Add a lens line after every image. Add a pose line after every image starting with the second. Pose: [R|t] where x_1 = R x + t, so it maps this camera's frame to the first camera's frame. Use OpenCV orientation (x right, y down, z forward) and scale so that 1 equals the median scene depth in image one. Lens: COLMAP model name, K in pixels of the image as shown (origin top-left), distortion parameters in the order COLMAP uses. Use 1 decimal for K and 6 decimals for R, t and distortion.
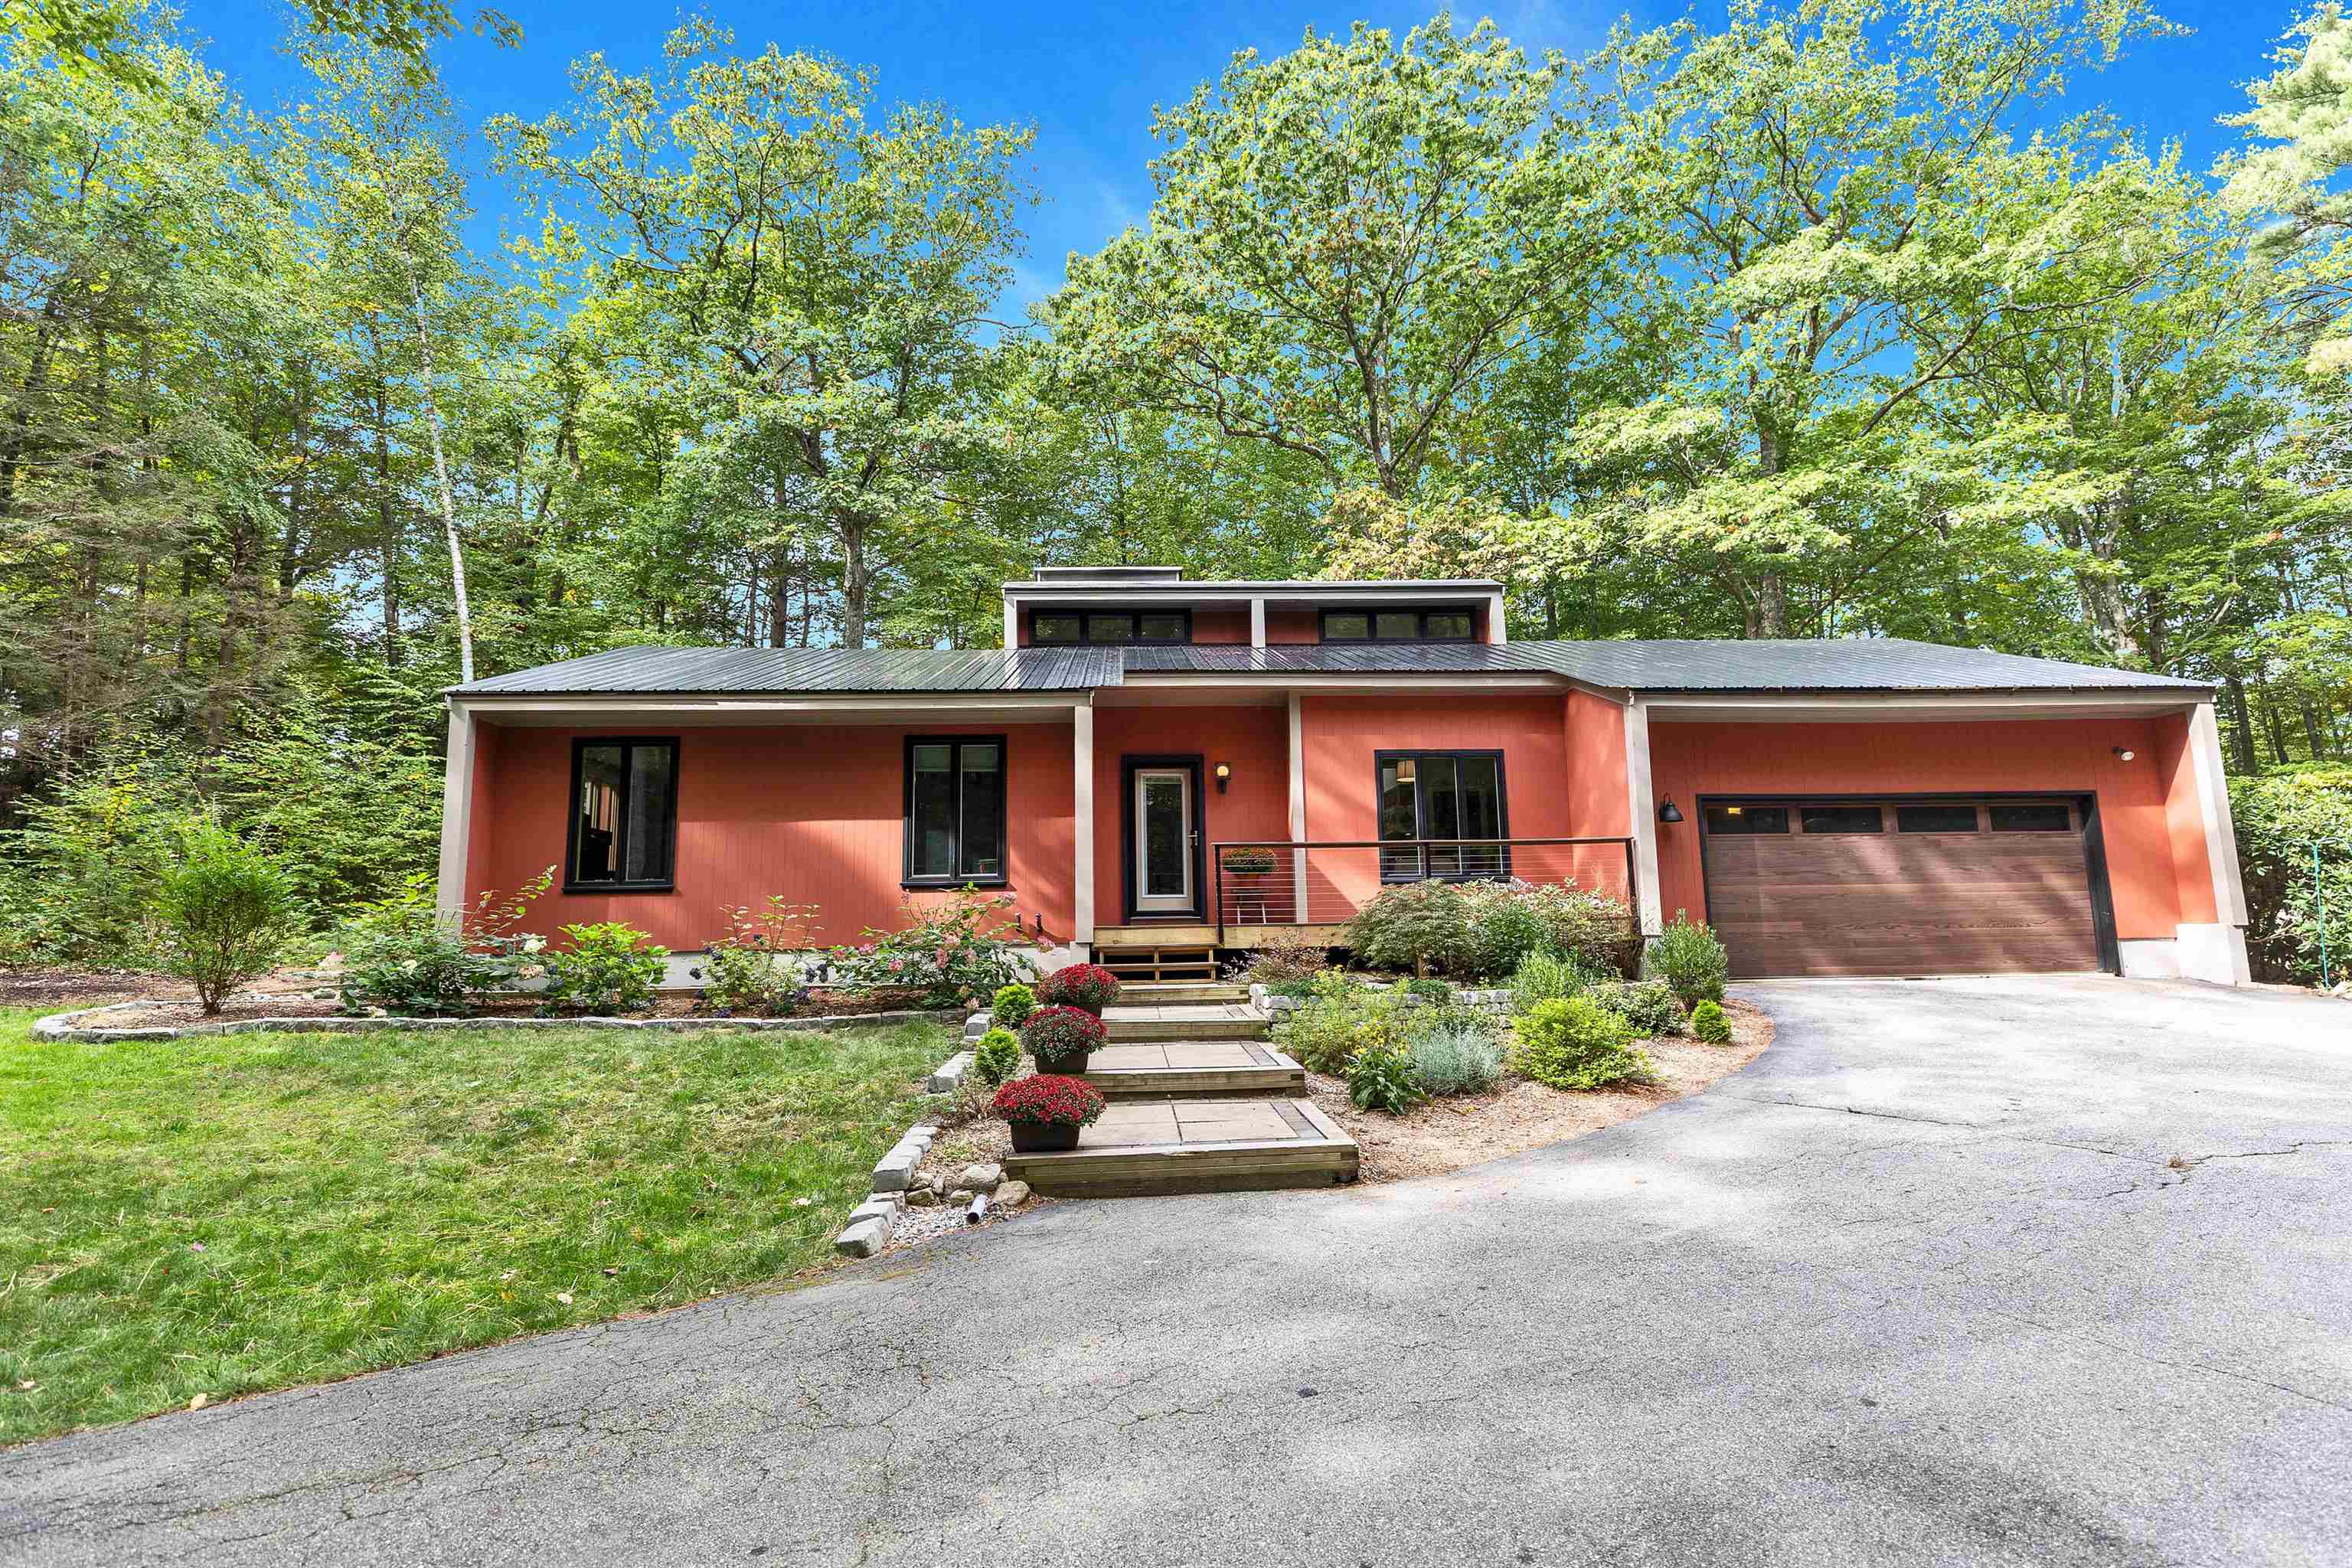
lens RADIAL K [[1055.5, 0, 1200.9], [0, 1055.5, 778.7], [0, 0, 1]] dist [0.016145, -0.000537]
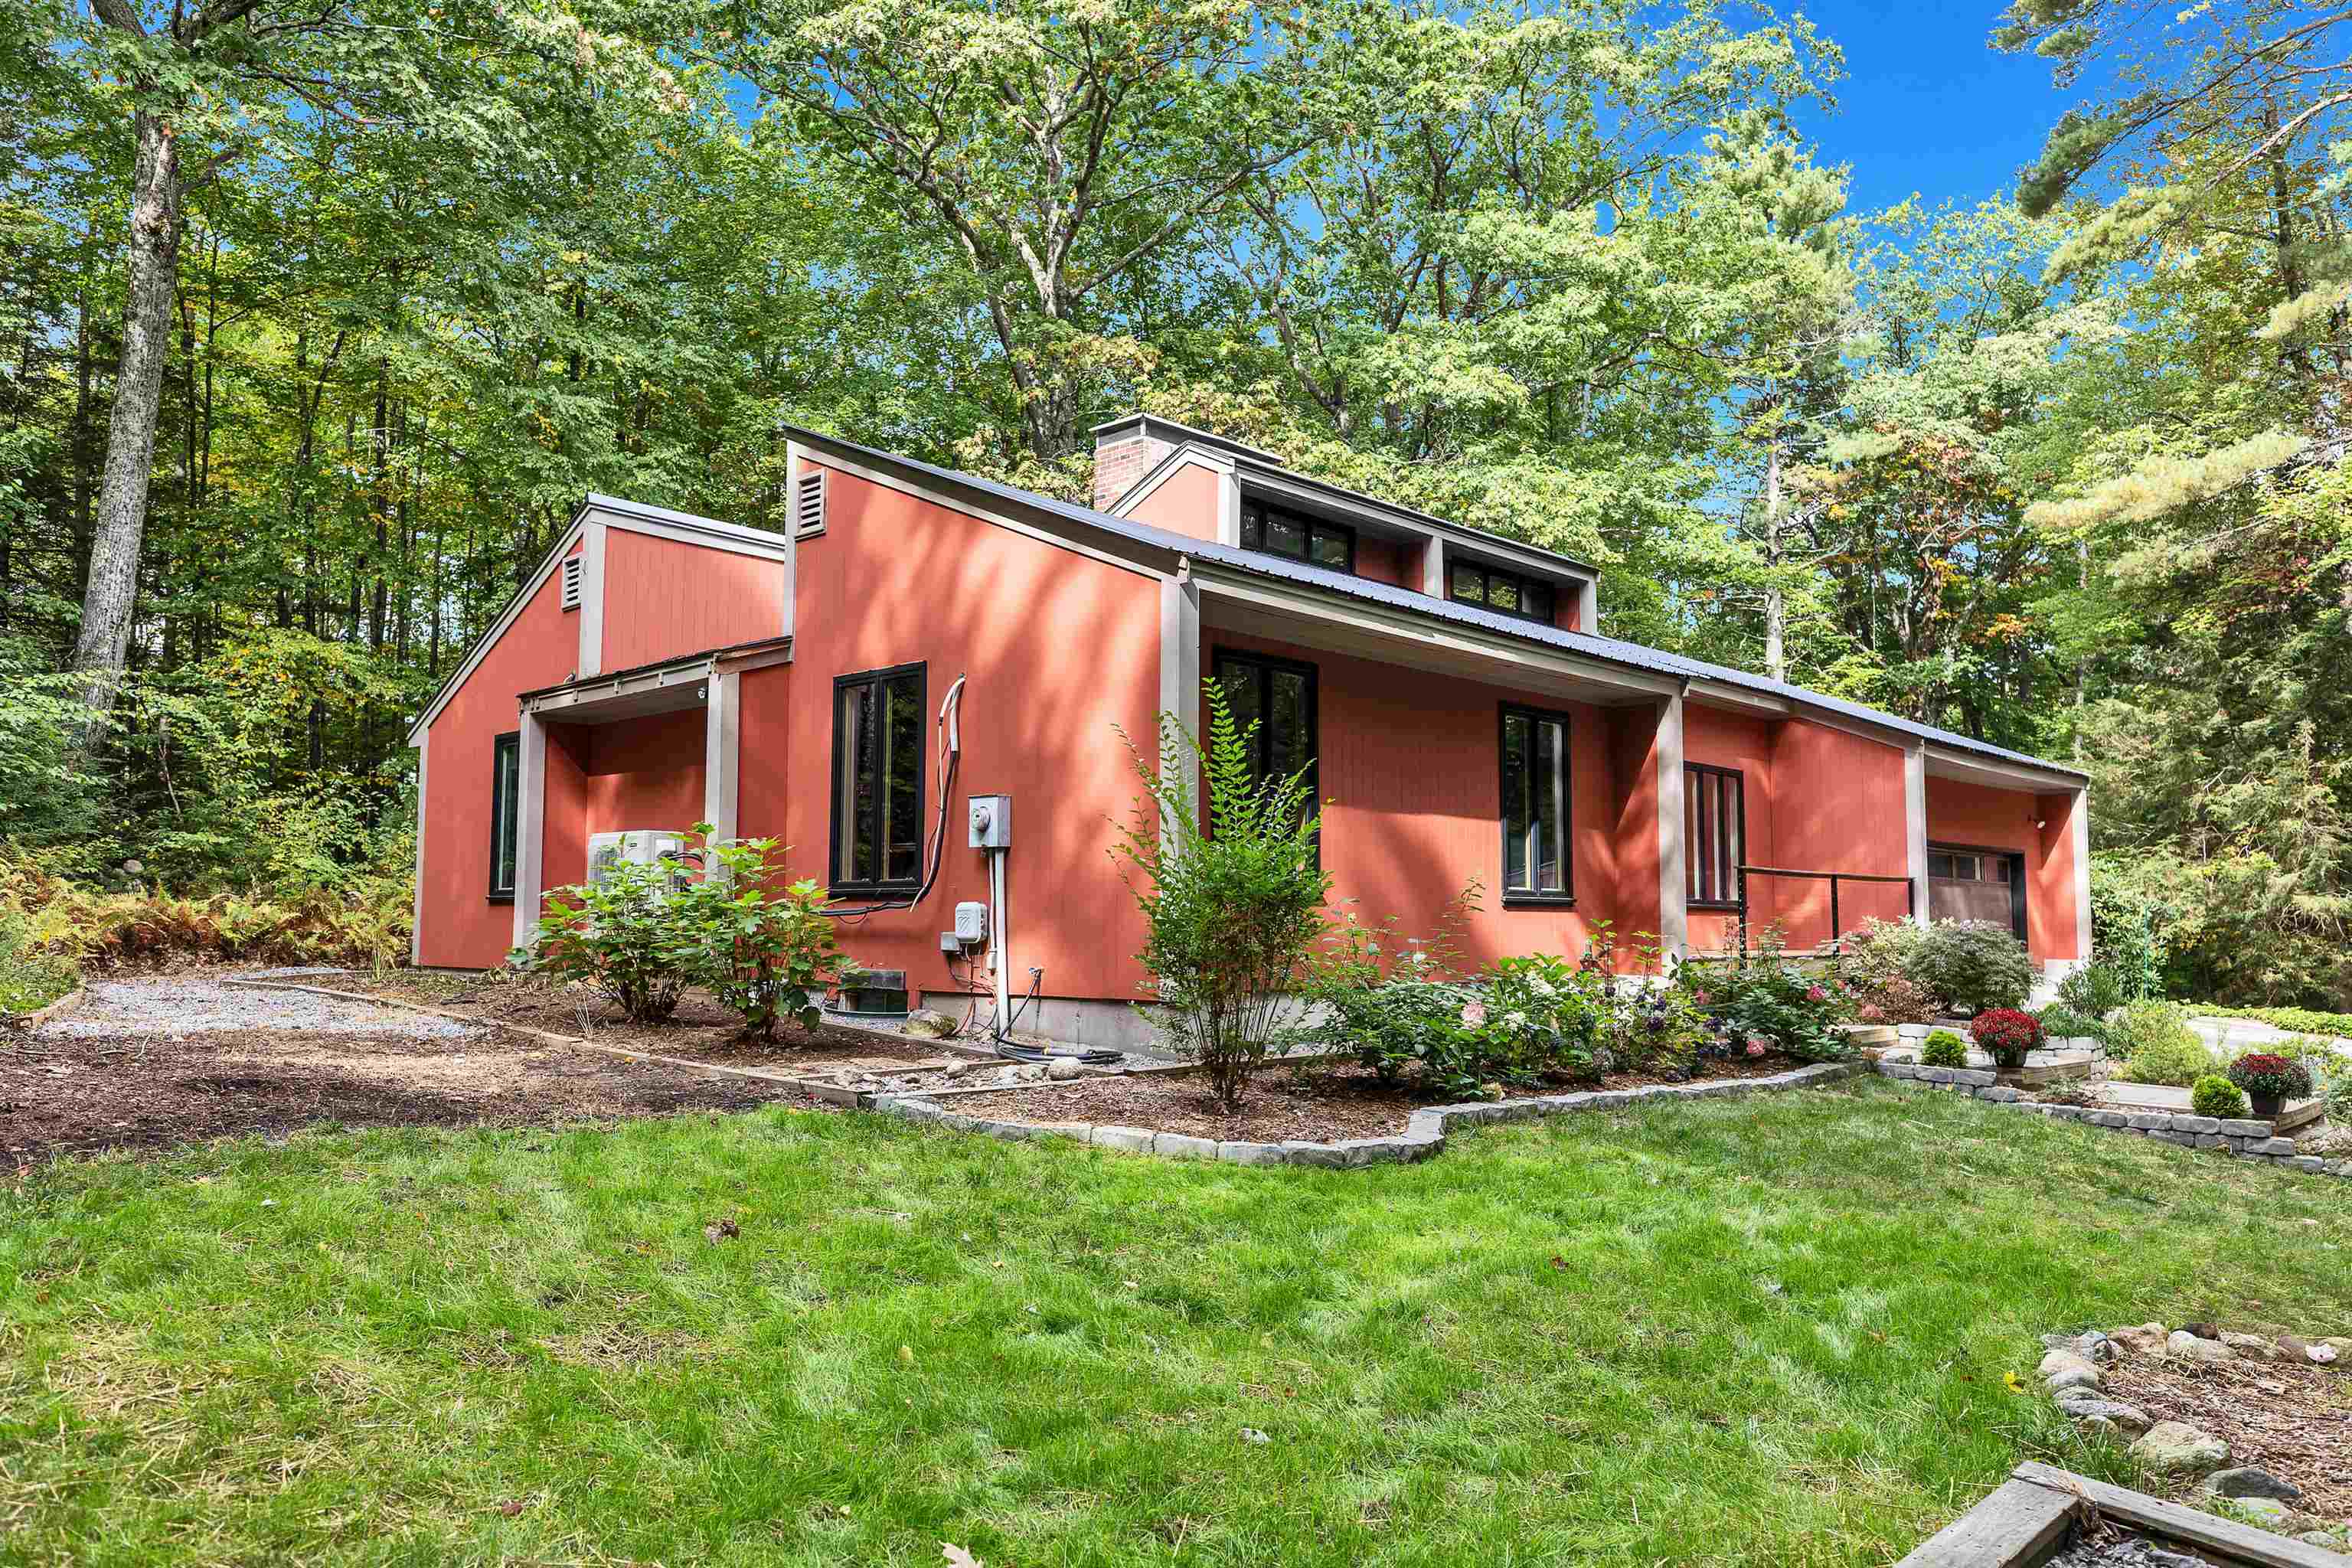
lens RADIAL K [[1596.1, 0, 1172.7], [0, 1596.1, 801.0], [0, 0, 1]] dist [0.015159, -0.006201]
pose [[0.736553, 0.074532, 0.672260, -1.078697], [-0.119006, 0.992685, 0.020330, 0.030953], [-0.665828, -0.094977, 0.740036, 0.285622]]
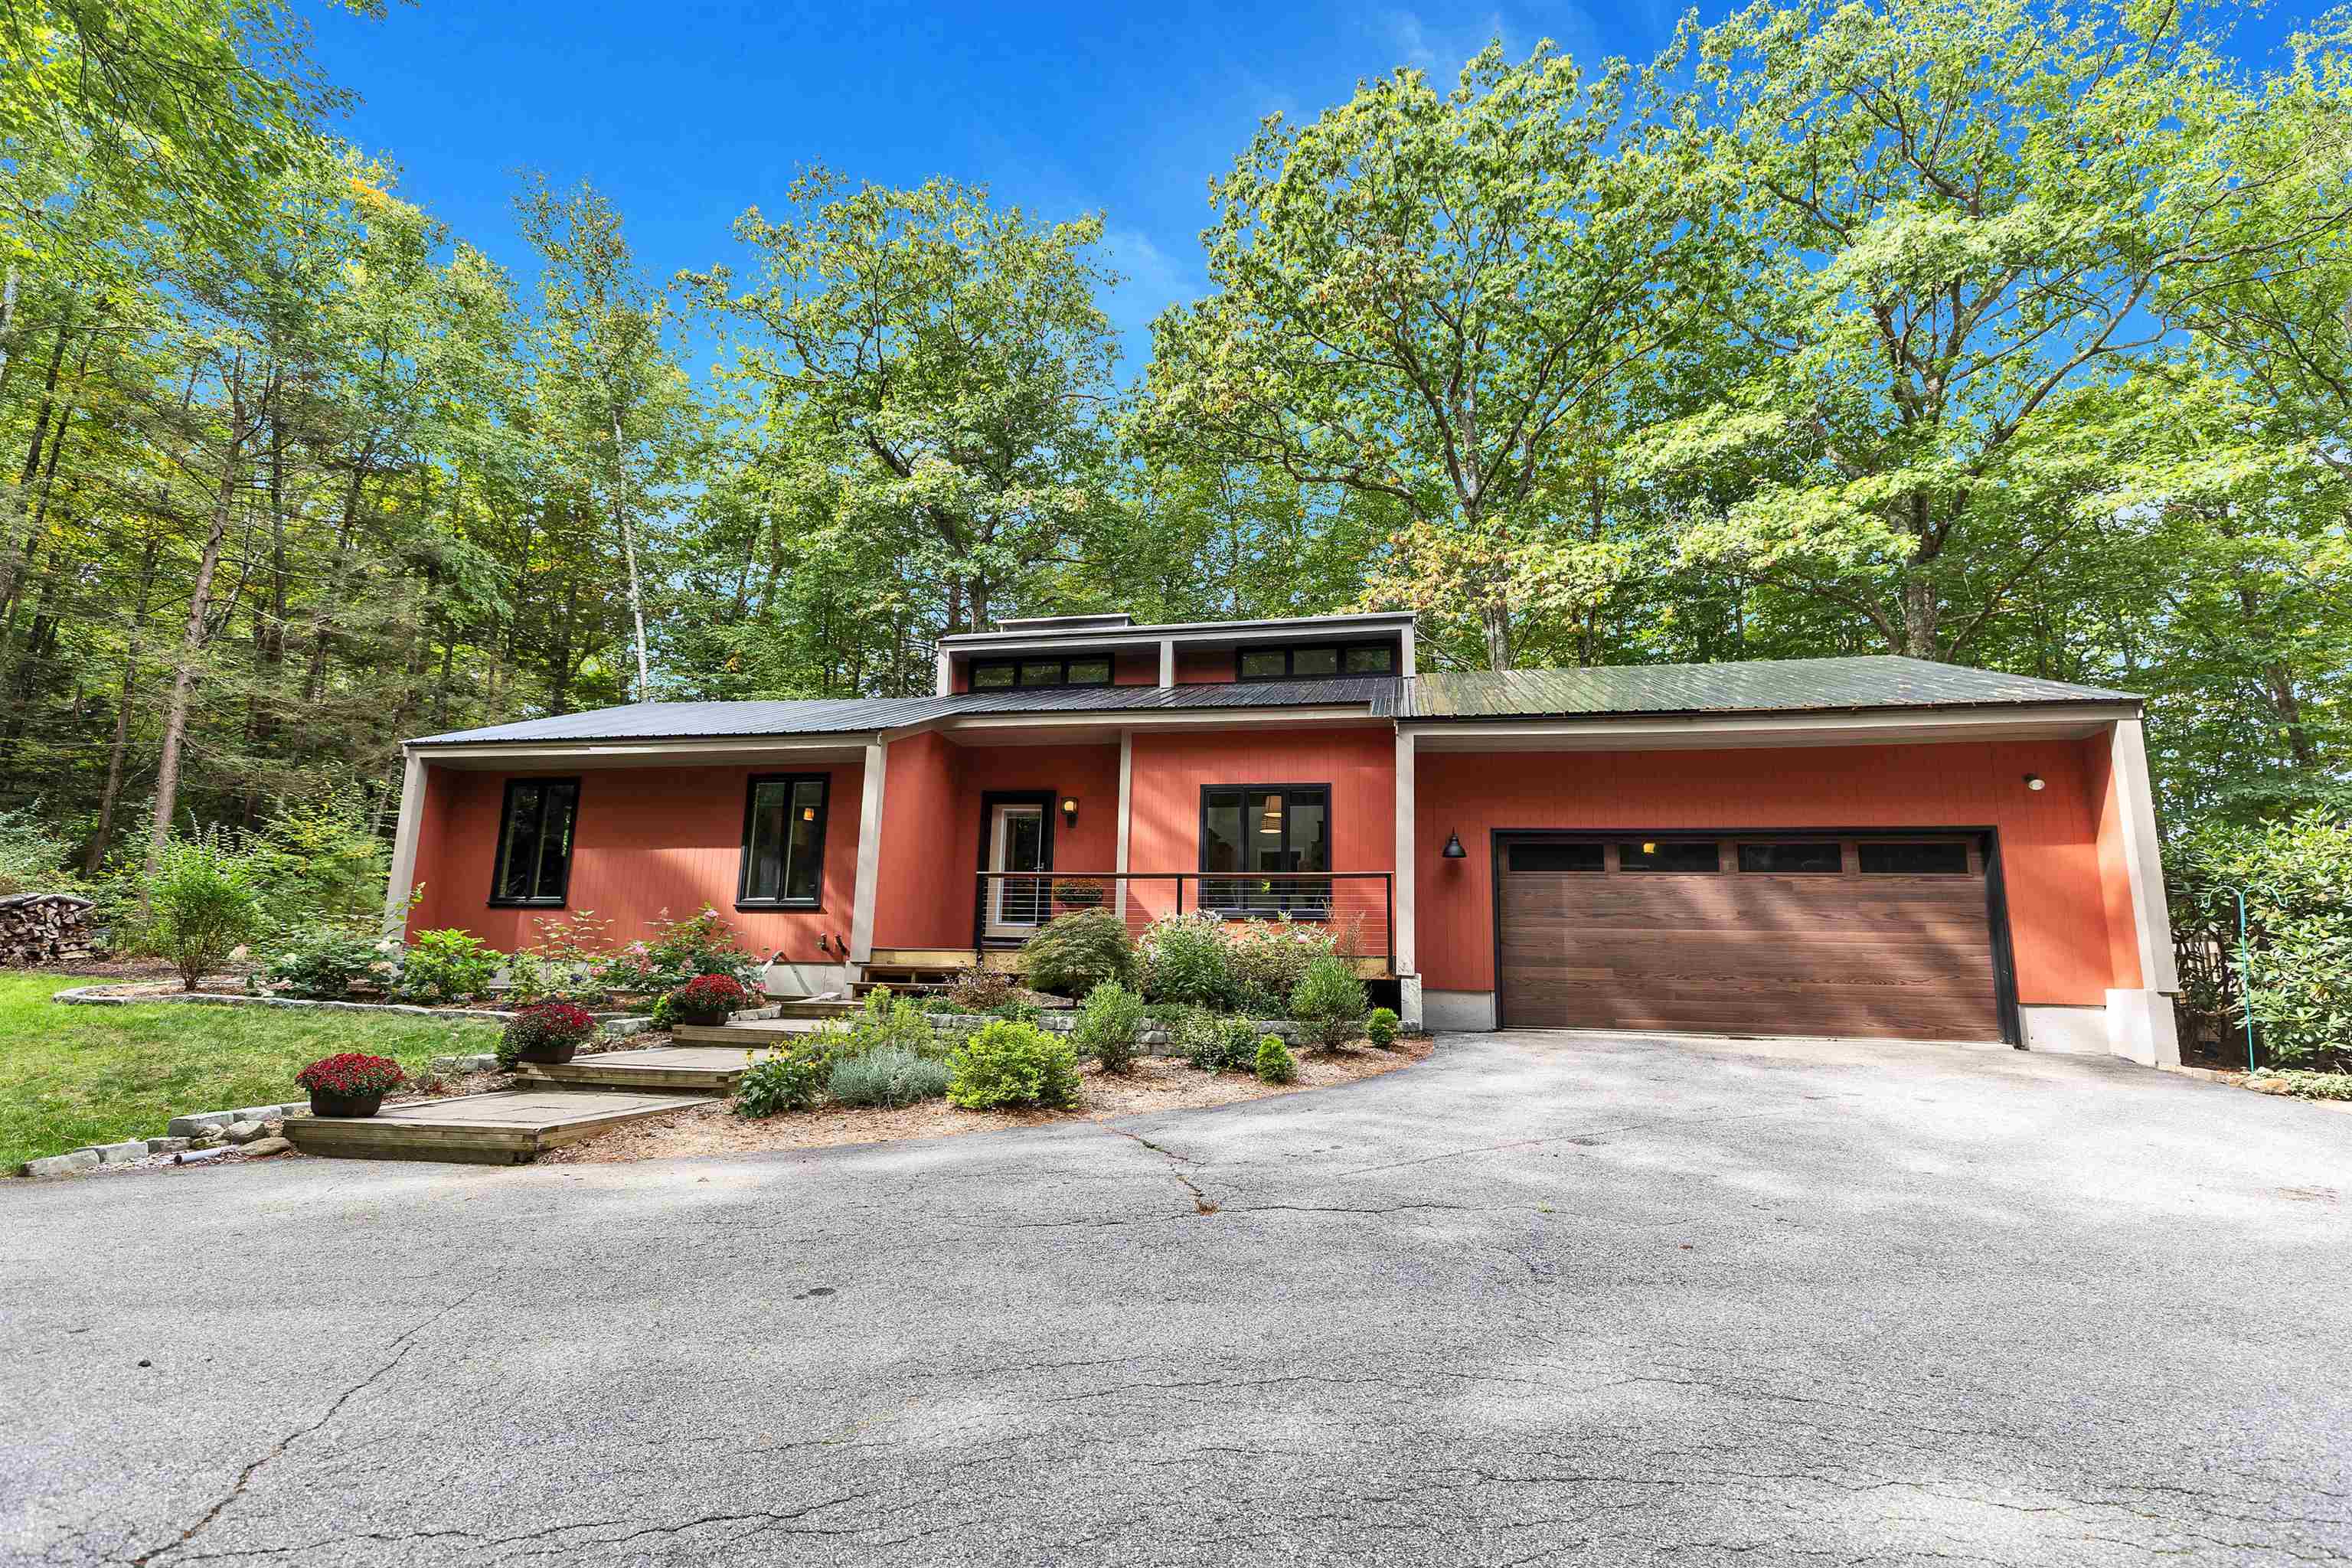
lens RADIAL K [[1055.5, 0, 1213.6], [0, 1055.5, 779.0], [0, 0, 1]] dist [0.016145, -0.000537]
pose [[0.968310, -0.009060, -0.249587, 0.433654], [-0.002633, 0.998916, -0.046476, 0.014545], [0.249738, 0.045660, 0.967236, 0.029133]]
